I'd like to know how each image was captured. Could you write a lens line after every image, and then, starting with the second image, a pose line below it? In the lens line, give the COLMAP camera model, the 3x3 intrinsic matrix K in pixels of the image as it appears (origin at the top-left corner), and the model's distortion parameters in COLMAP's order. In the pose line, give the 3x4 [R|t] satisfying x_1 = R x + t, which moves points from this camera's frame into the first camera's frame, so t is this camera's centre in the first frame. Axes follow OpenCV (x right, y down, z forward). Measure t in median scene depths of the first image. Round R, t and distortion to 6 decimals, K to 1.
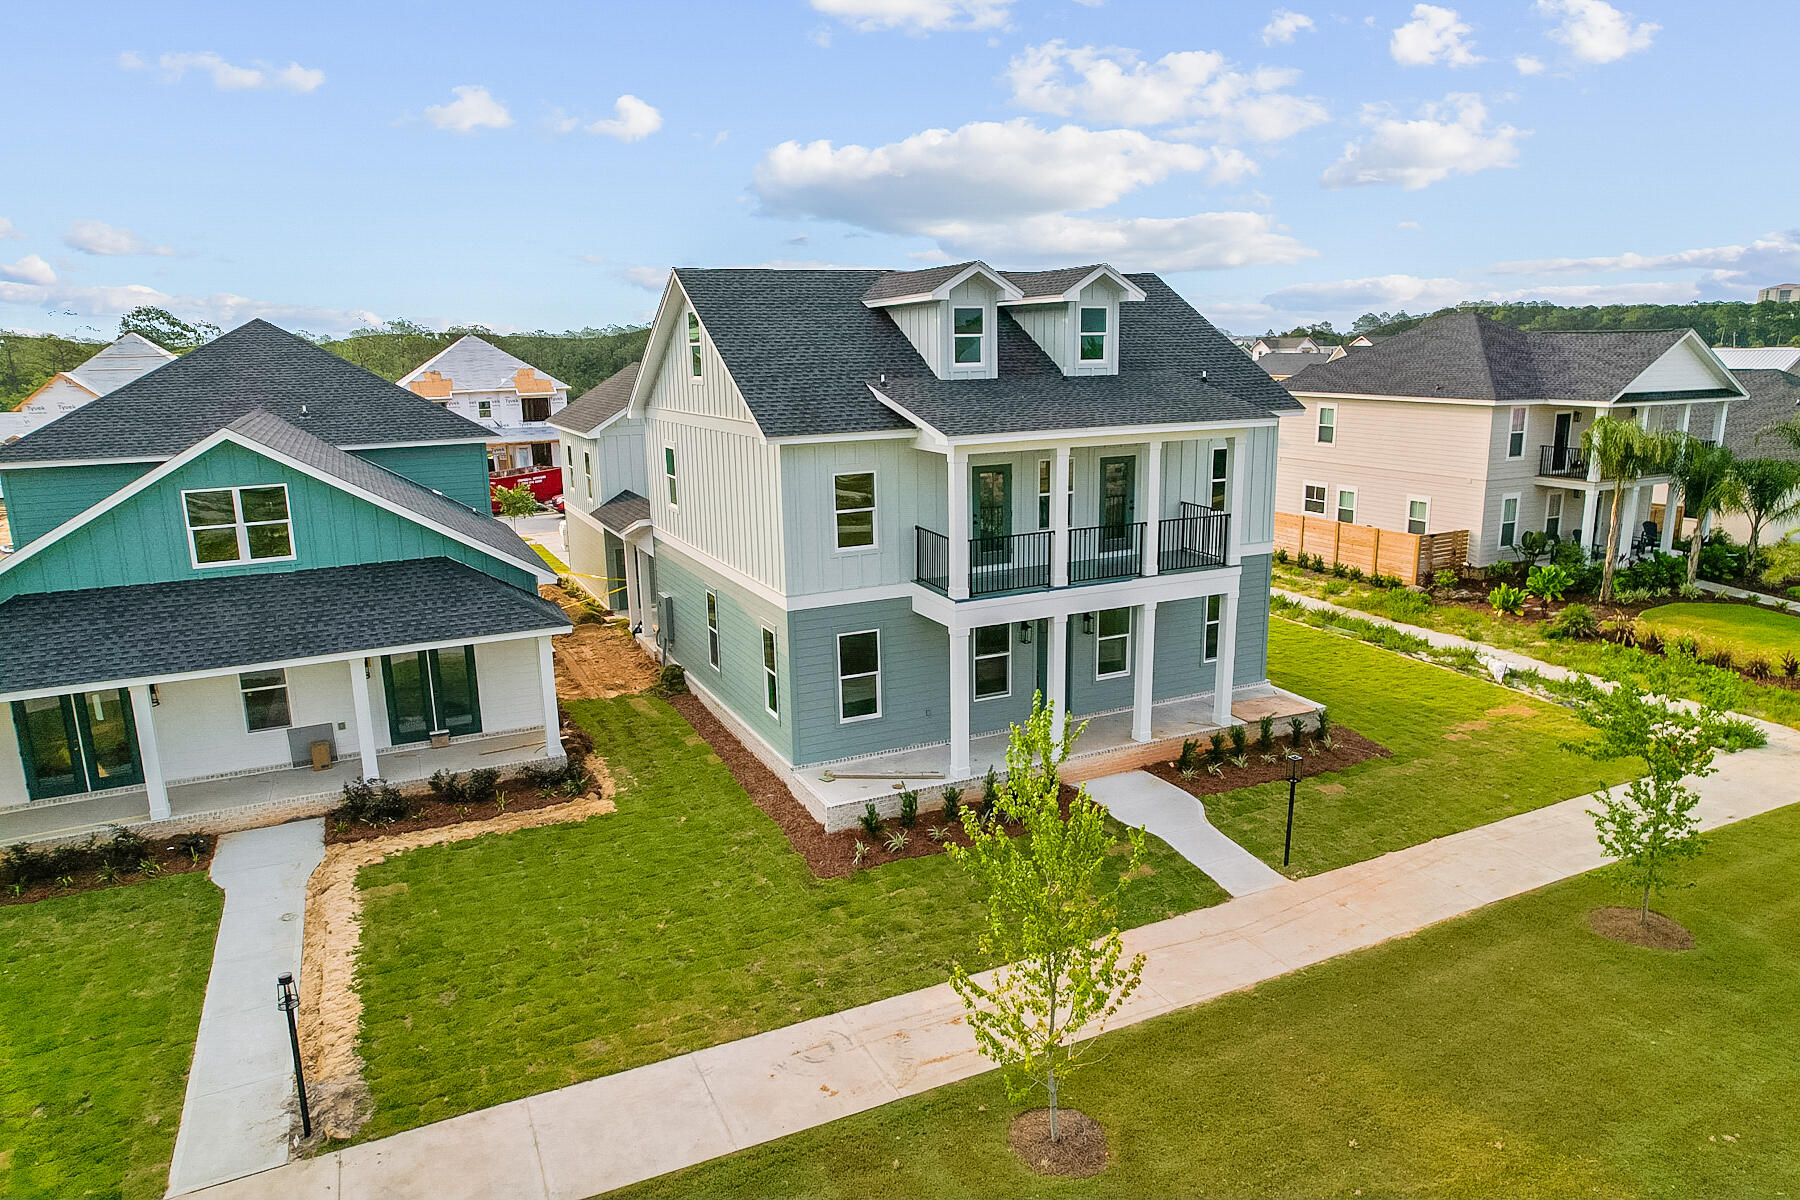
lens RADIAL K [[1149.8, 0, 898.4], [0, 1149.8, 603.1], [0, 0, 1]] dist [-0.069980, 0.053402]
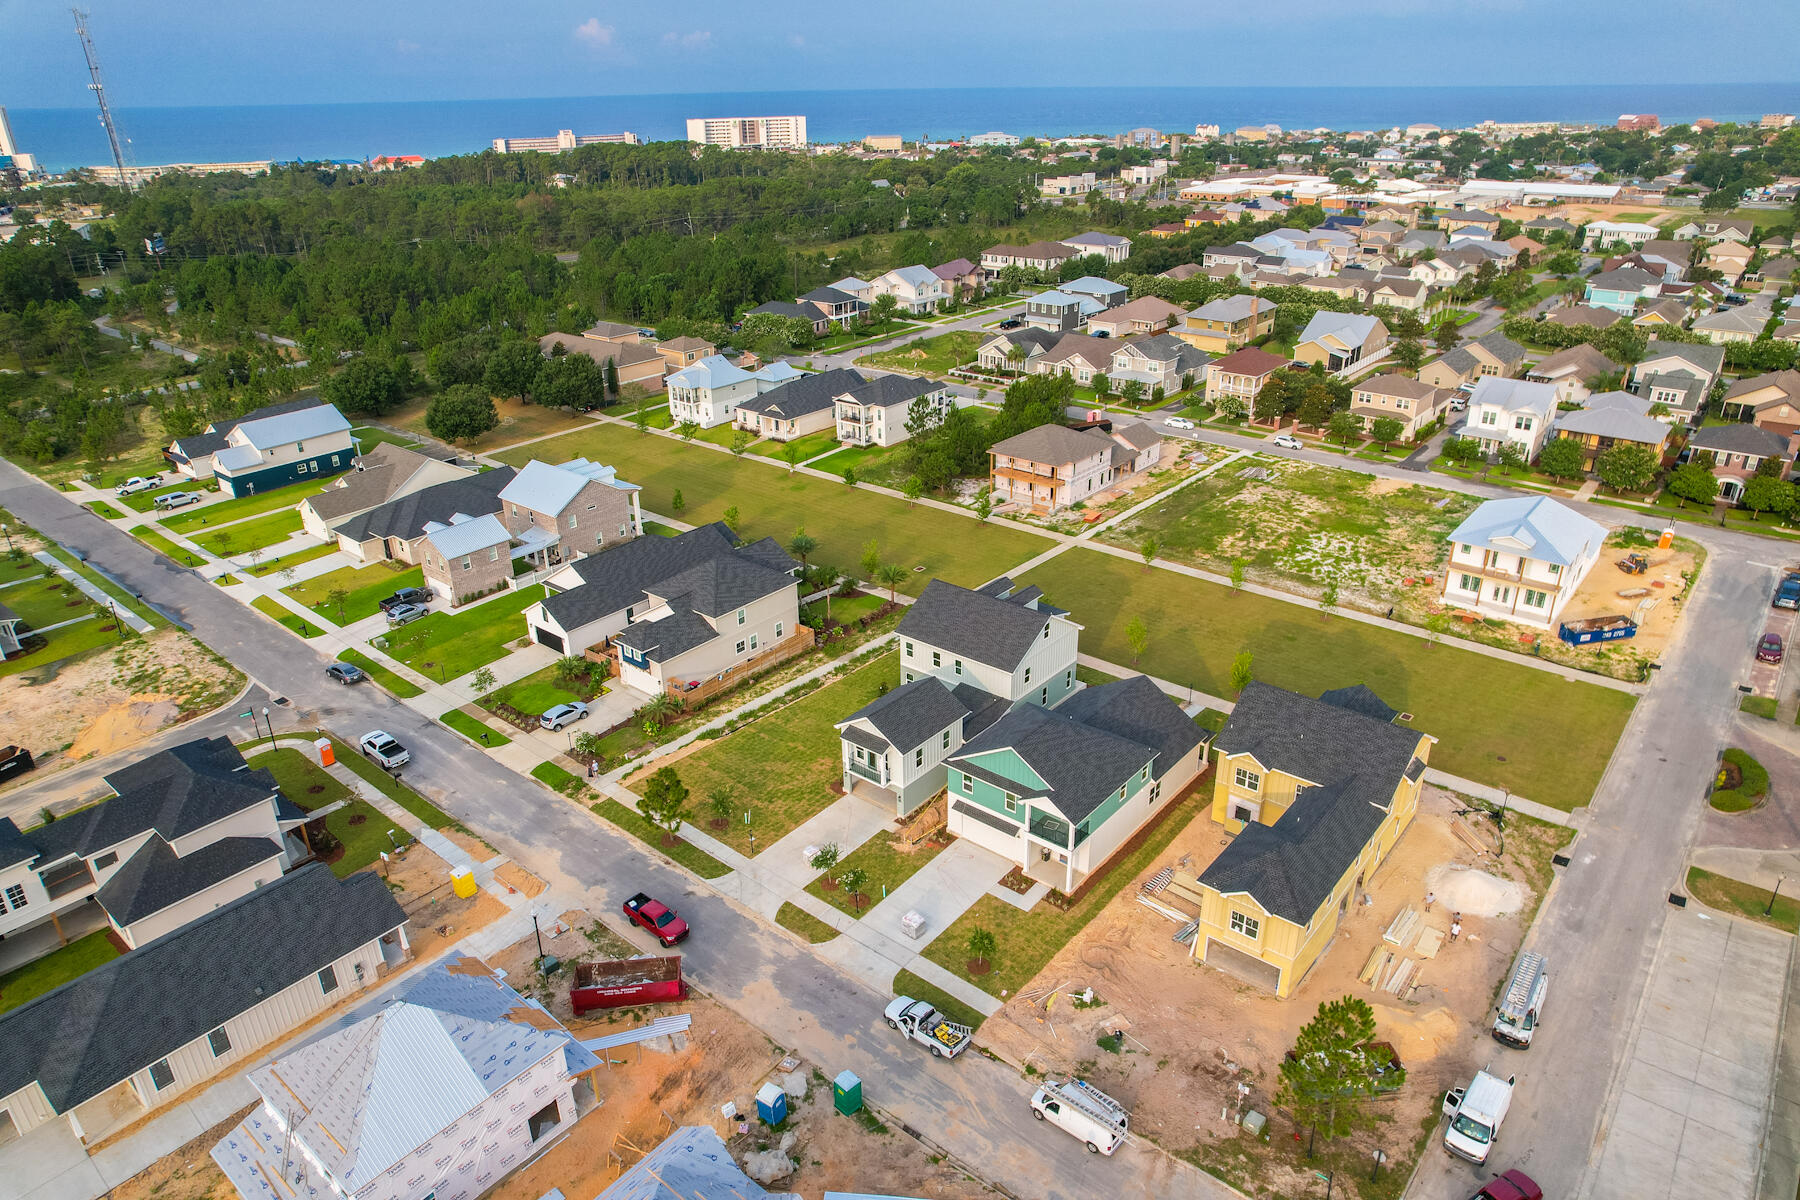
lens RADIAL K [[1149.8, 0, 894.6], [0, 1149.8, 596.6], [0, 0, 1]] dist [-0.069980, 0.053402]
pose [[-0.416087, -0.350538, 0.839044, -3.504342], [0.222887, 0.855247, 0.467839, -2.484549], [-0.881585, 0.381674, -0.277727, 2.735480]]
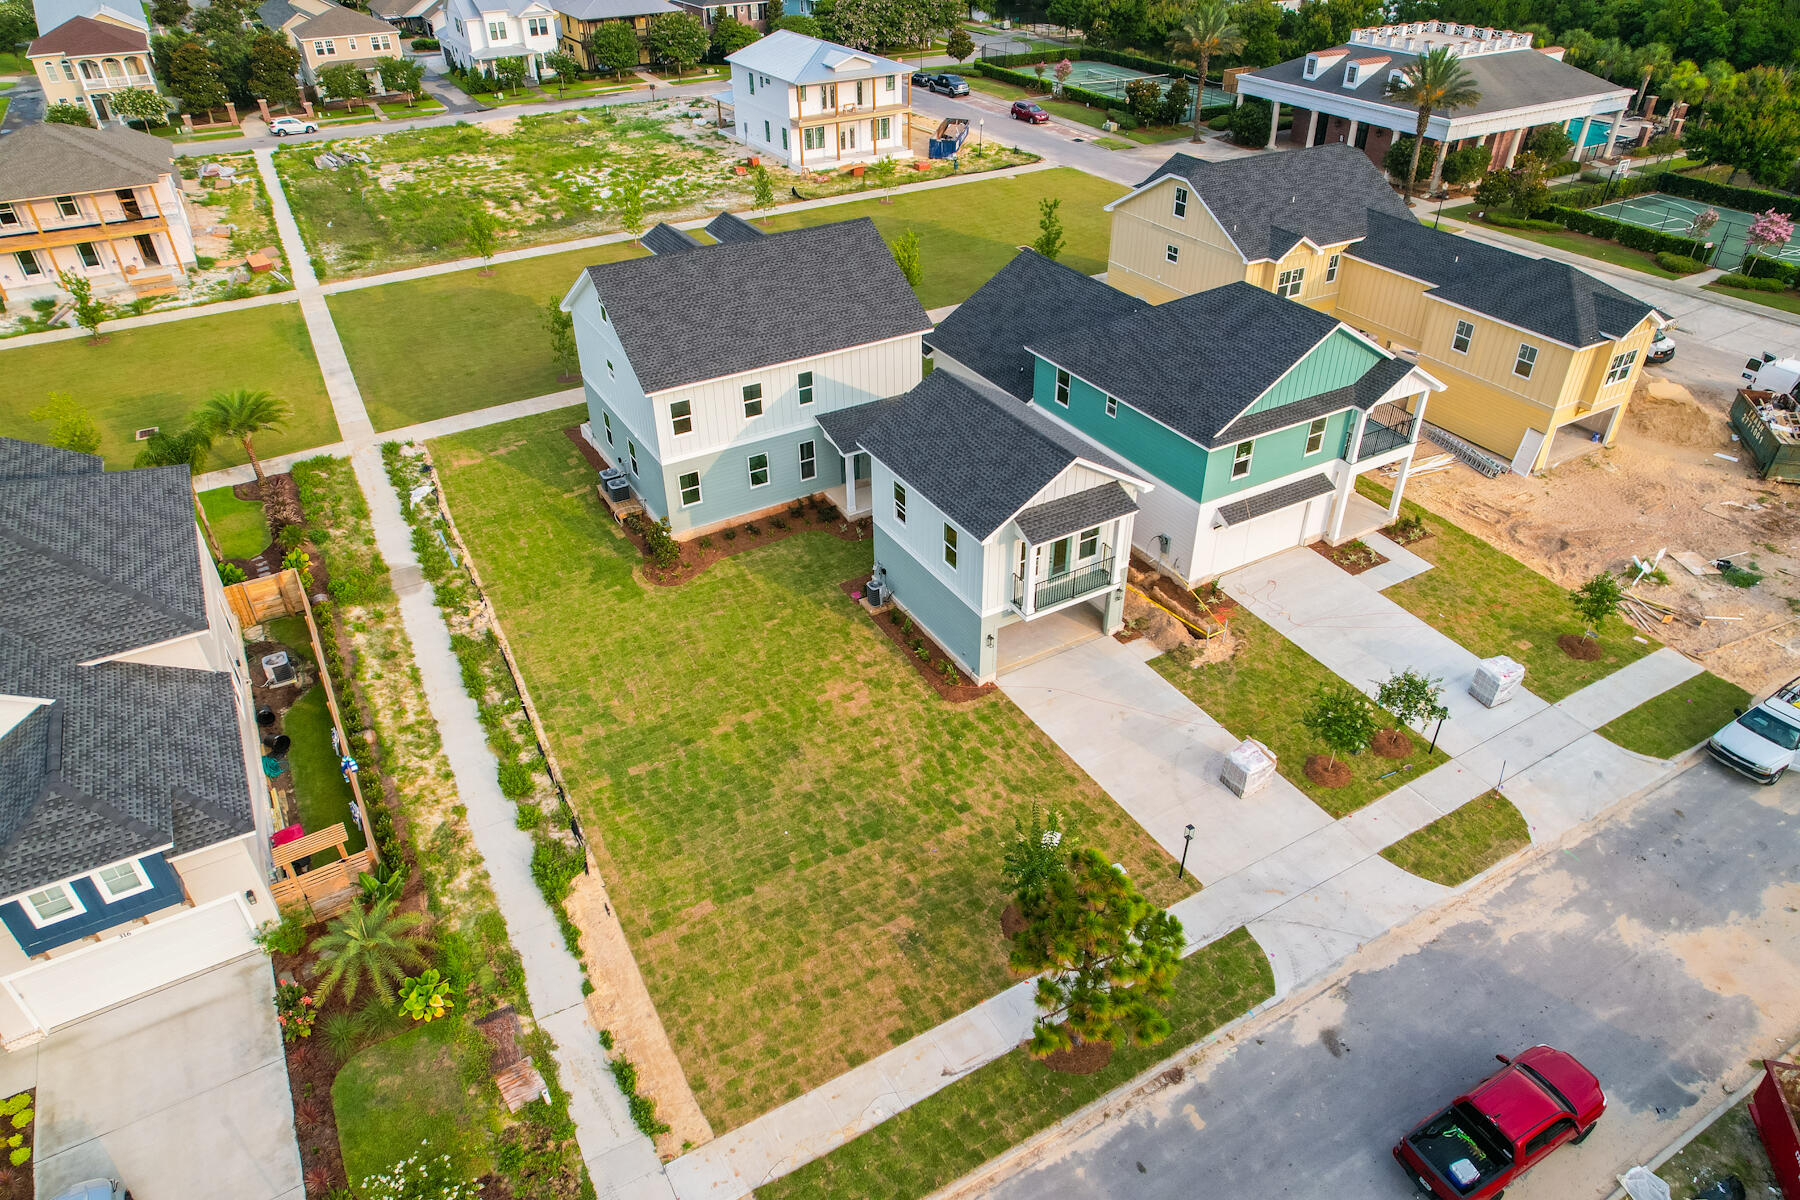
lens RADIAL K [[1149.8, 0, 898.8], [0, 1149.8, 606.2], [0, 0, 1]] dist [-0.069980, 0.053402]
pose [[-0.996186, 0.071367, -0.050199, -0.108565], [0.011434, 0.677138, 0.735767, -1.421851], [0.086501, 0.732387, -0.675372, 3.105731]]
